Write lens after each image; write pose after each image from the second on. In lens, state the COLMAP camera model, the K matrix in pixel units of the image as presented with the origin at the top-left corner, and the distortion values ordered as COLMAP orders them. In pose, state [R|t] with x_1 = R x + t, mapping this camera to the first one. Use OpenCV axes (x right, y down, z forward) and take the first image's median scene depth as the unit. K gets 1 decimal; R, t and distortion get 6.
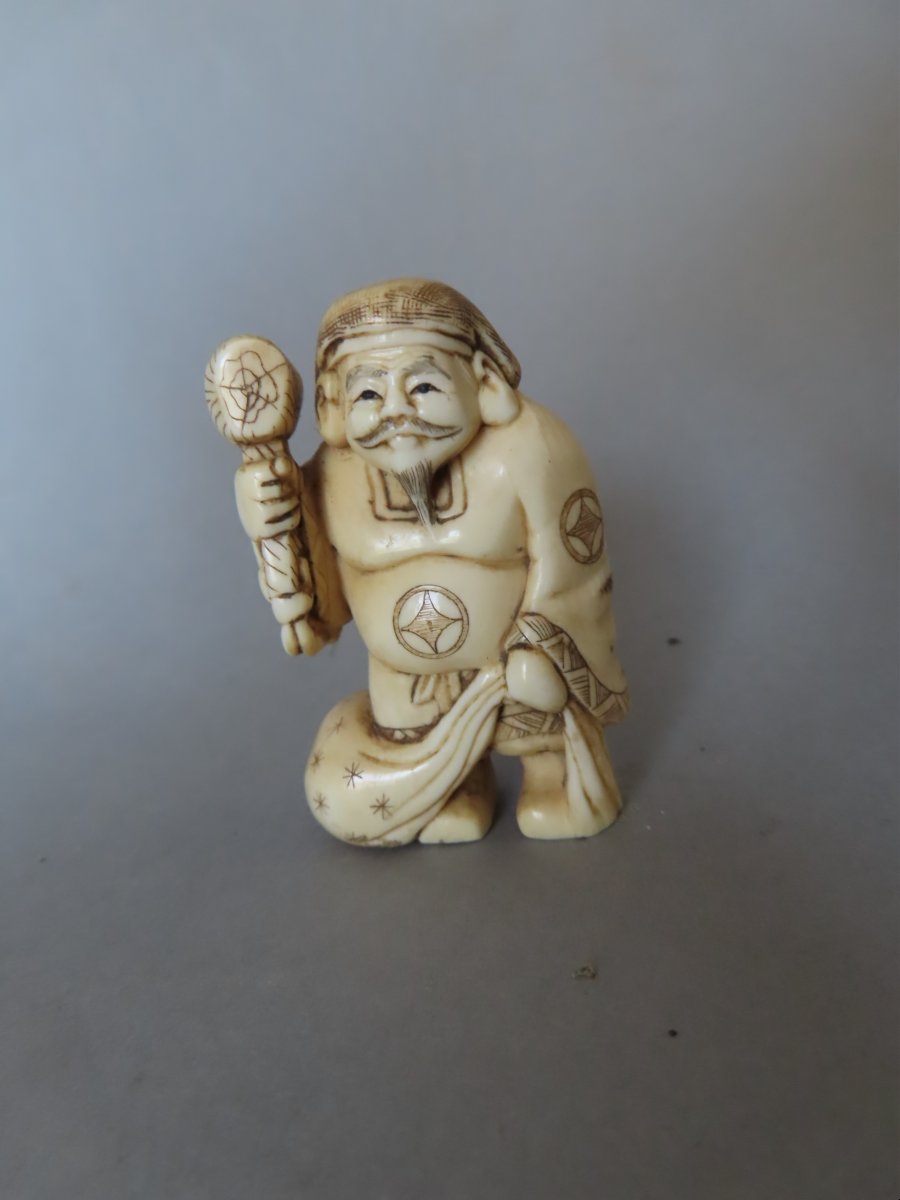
lens RADIAL K [[852.2, 0, 450.0], [0, 852.2, 600.0], [0, 0, 1]] dist [0.000682, 0.000134]
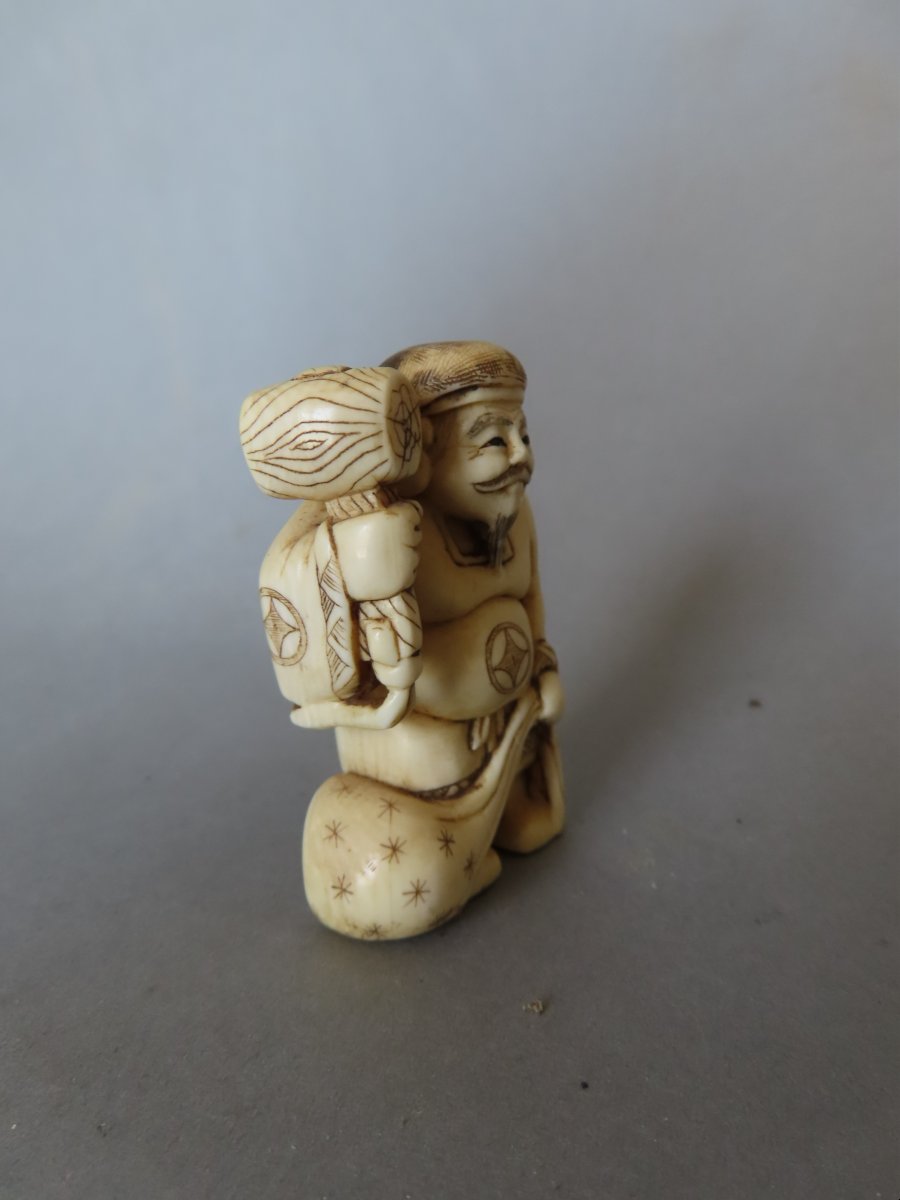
lens RADIAL K [[852.2, 0, 450.0], [0, 852.2, 600.0], [0, 0, 1]] dist [0.000682, 0.000134]
pose [[0.480712, -0.066777, 0.874332, -0.990810], [0.200250, 0.979108, -0.035319, -0.022046], [-0.853707, 0.192063, 0.484041, 0.540187]]
